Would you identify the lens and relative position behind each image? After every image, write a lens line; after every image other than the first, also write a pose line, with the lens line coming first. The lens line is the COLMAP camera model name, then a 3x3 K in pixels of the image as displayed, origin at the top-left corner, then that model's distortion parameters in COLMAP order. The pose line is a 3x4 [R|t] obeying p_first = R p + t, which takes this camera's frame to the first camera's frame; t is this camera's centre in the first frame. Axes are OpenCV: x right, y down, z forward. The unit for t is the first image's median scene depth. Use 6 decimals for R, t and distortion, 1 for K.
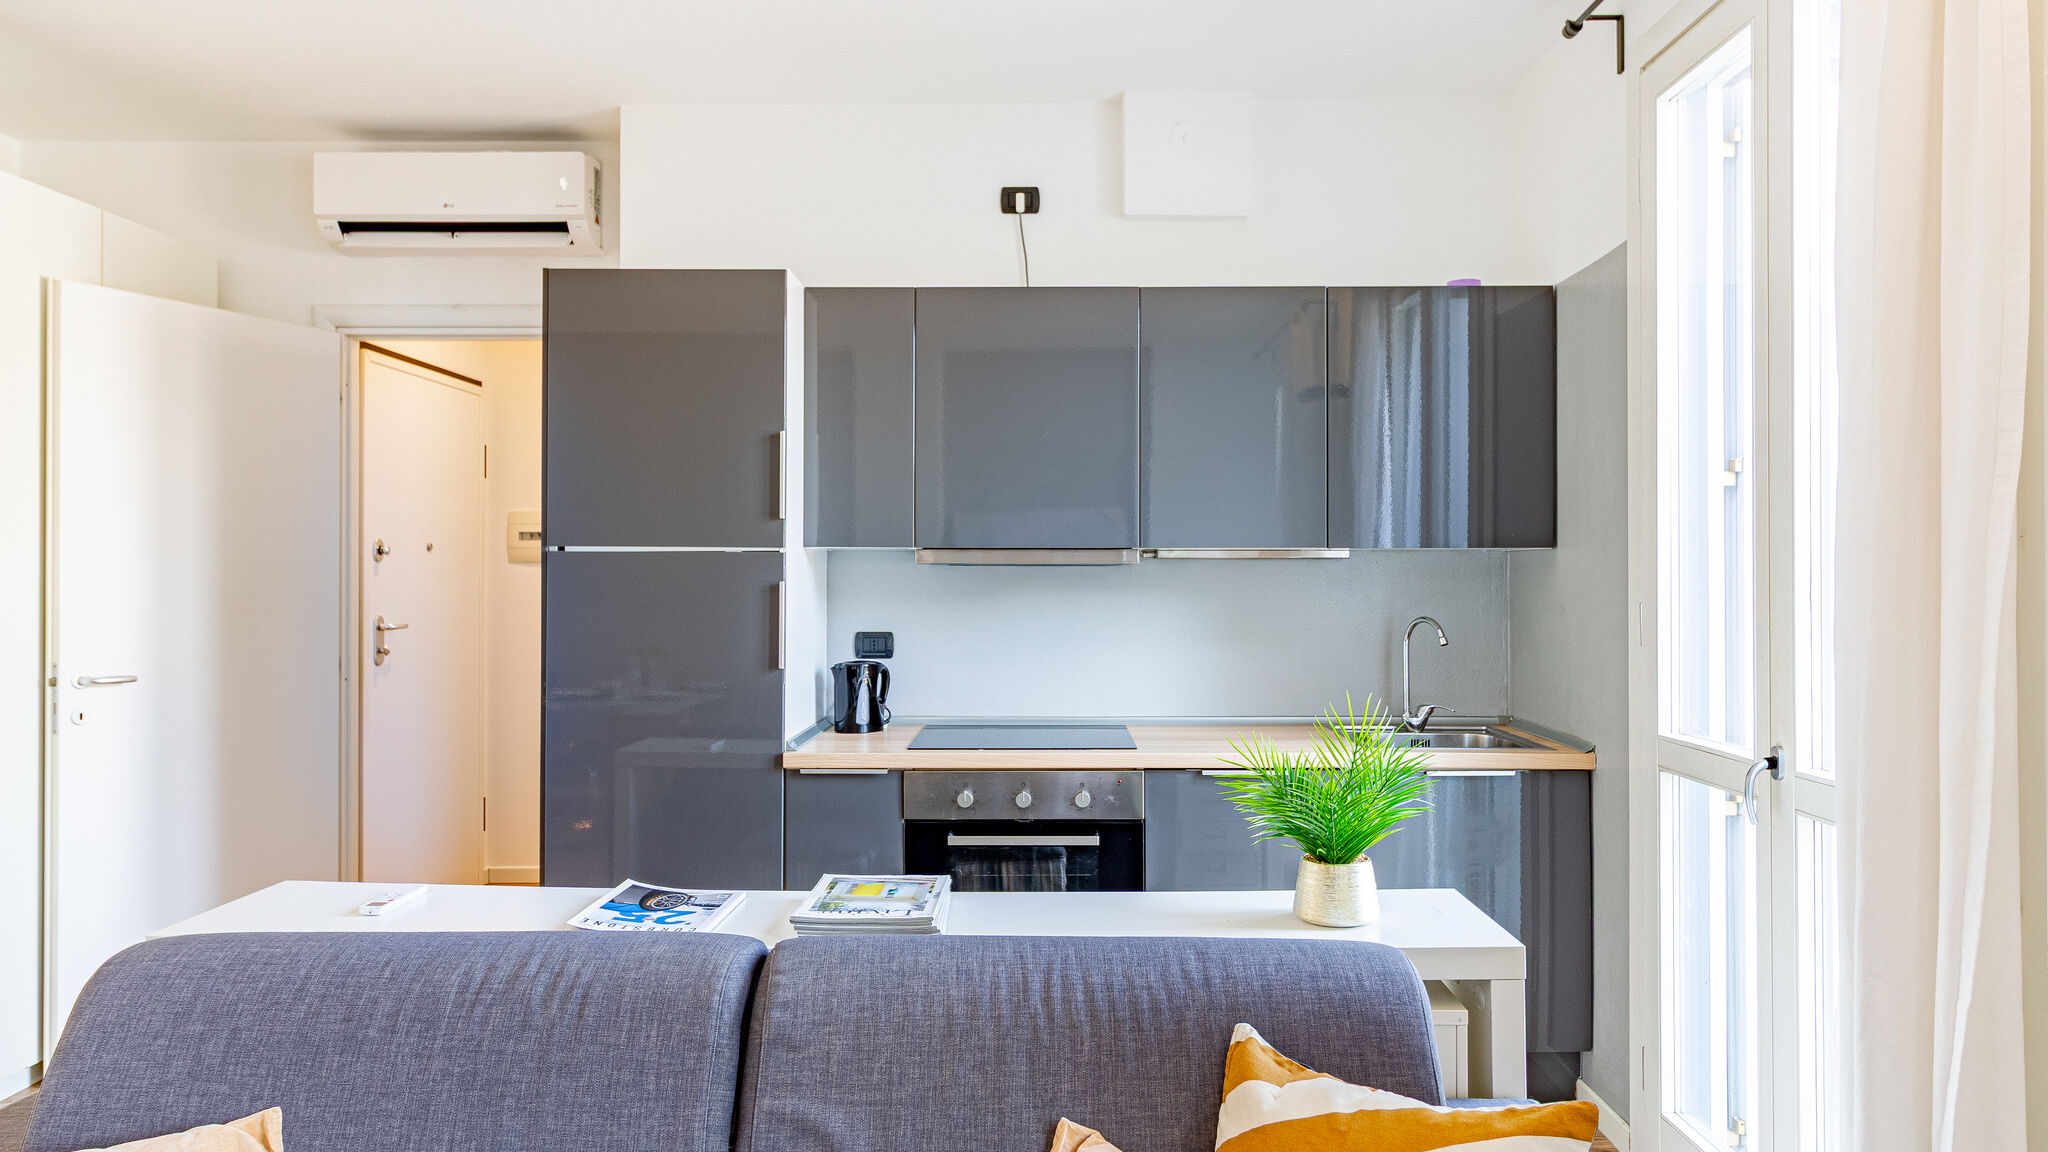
lens RADIAL K [[1318.9, 0, 1024.0], [0, 1318.9, 576.0], [0, 0, 1]] dist [-0.001351, -0.000223]
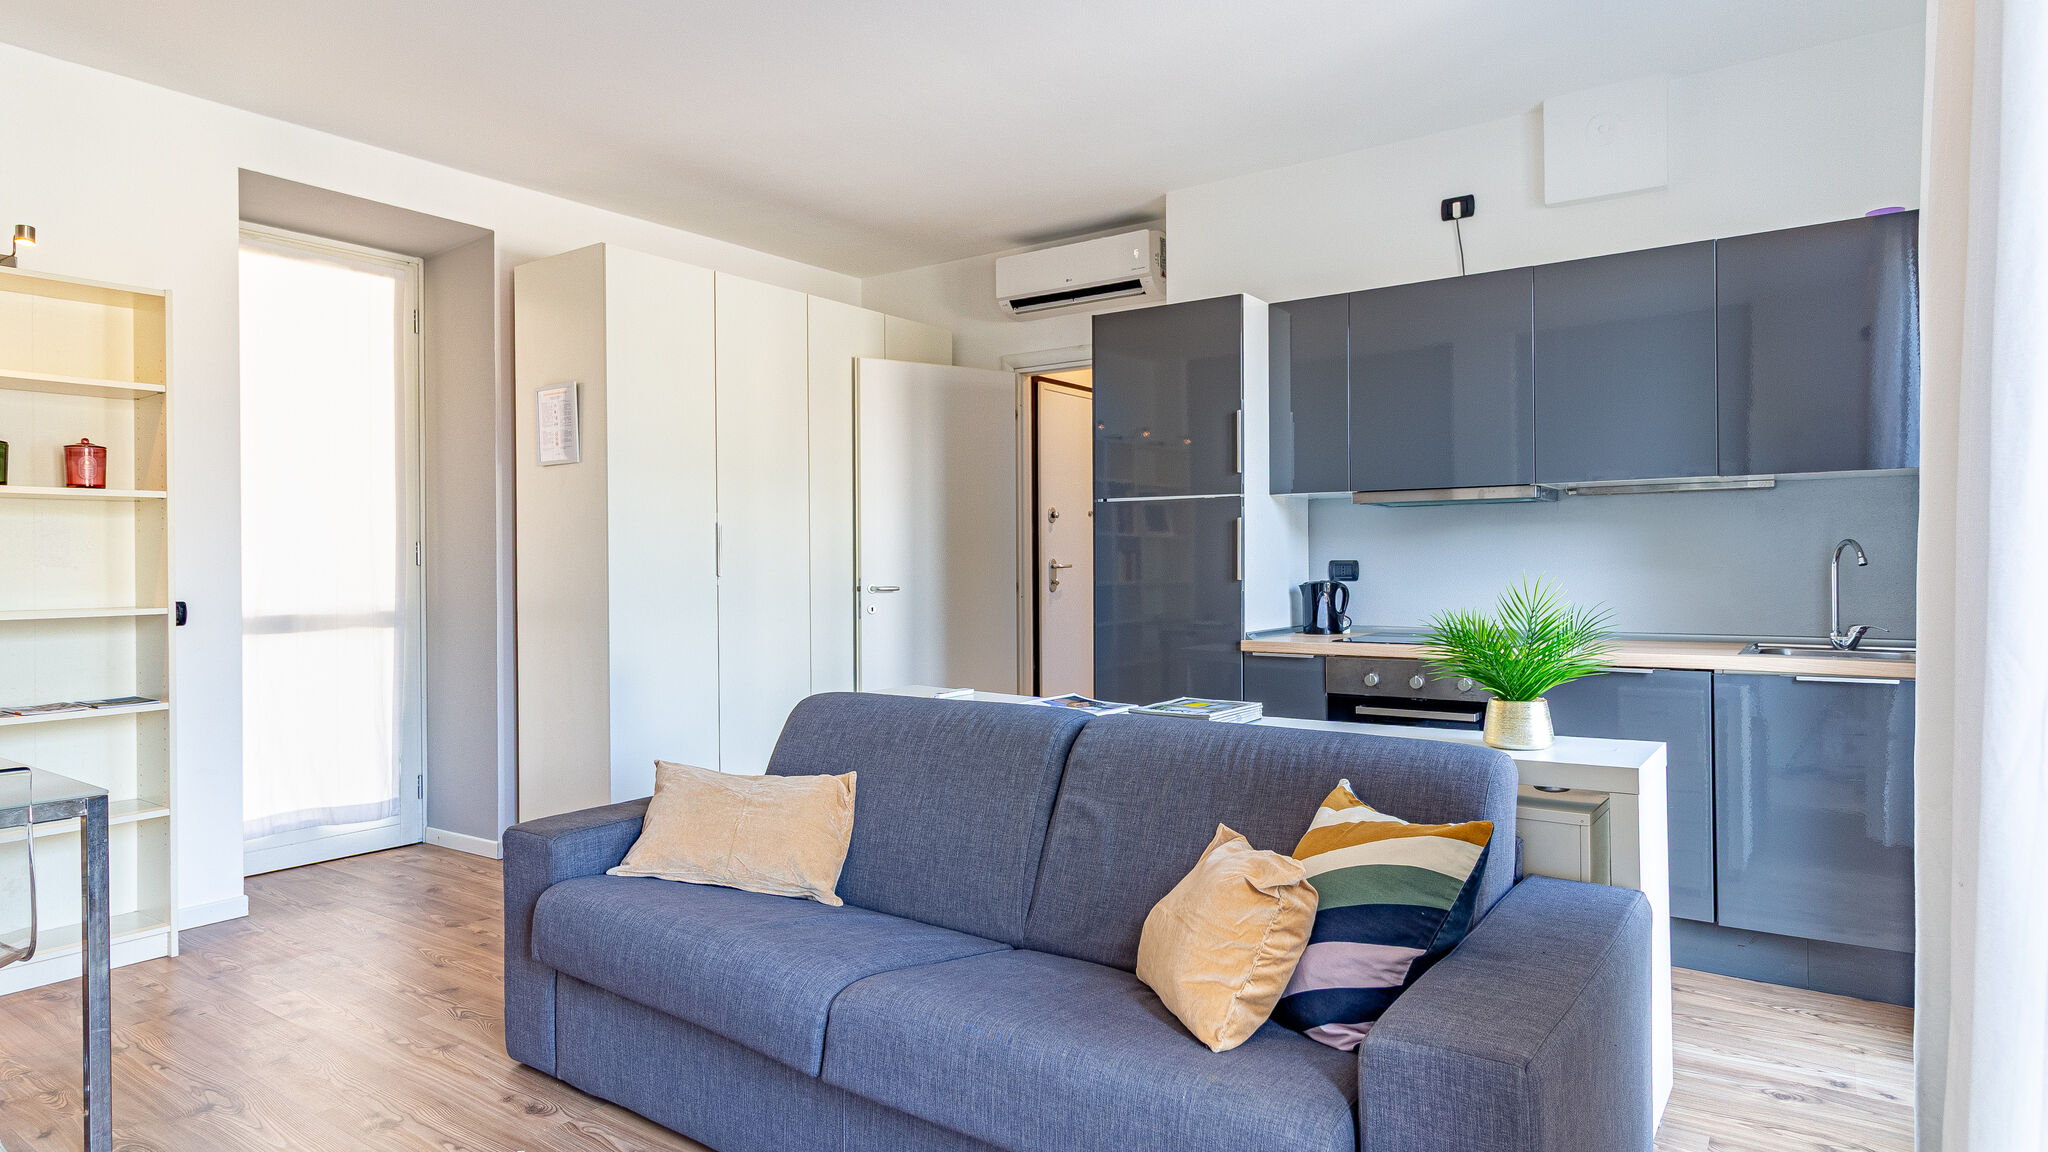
lens RADIAL K [[1149.5, 0, 1024.0], [0, 1149.5, 576.0], [0, 0, 1]] dist [0.000743, 0.000288]
pose [[0.822330, -0.000671, -0.569010, 0.300608], [0.006726, 0.999941, 0.008540, 0.050369], [0.568971, -0.010850, 0.822286, -0.124785]]
